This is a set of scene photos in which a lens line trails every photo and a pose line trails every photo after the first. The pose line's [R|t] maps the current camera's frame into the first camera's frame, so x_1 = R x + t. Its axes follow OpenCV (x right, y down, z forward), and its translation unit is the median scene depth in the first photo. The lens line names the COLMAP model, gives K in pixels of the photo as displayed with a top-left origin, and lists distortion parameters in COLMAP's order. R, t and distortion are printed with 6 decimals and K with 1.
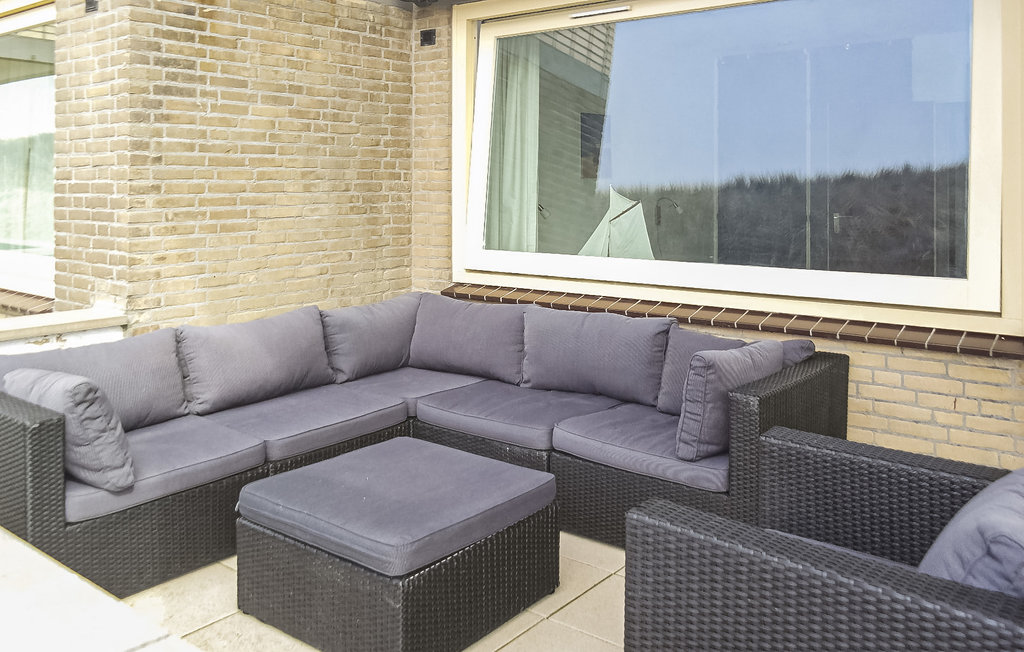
lens RADIAL K [[870.0, 0, 511.0], [0, 870.0, 222.5], [0, 0, 1]] dist [-0.000986, -0.002612]
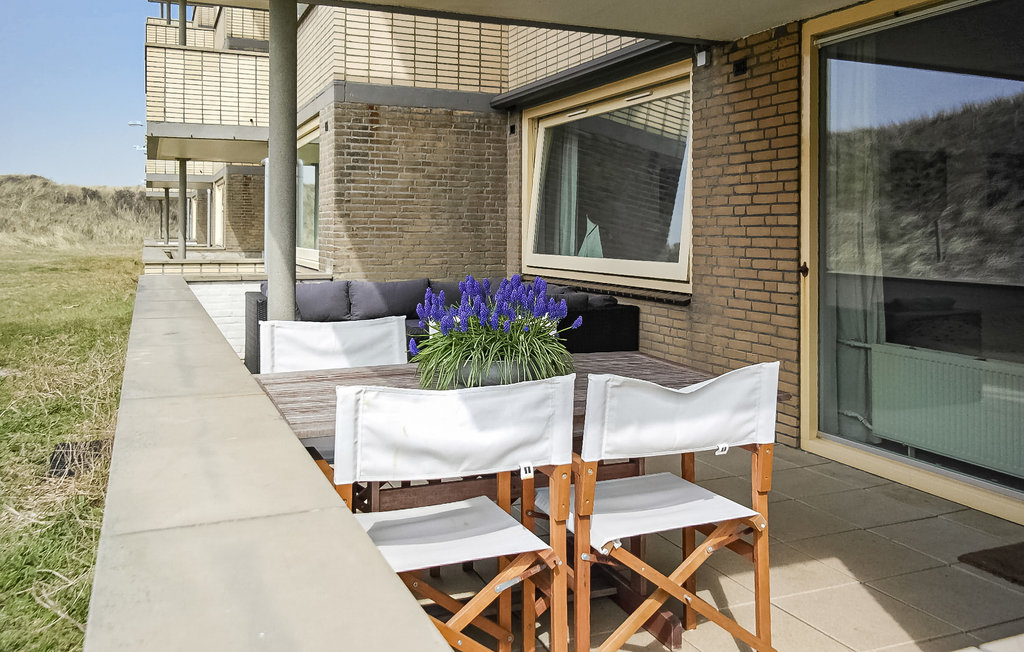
lens RADIAL K [[855.9, 0, 515.5], [0, 855.9, 295.3], [0, 0, 1]] dist [0.008323, -0.000411]
pose [[0.885762, 0.043041, -0.462140, 0.830152], [-0.029973, 0.998917, 0.035586, 0.062245], [0.463171, -0.017668, 0.886093, -0.583236]]
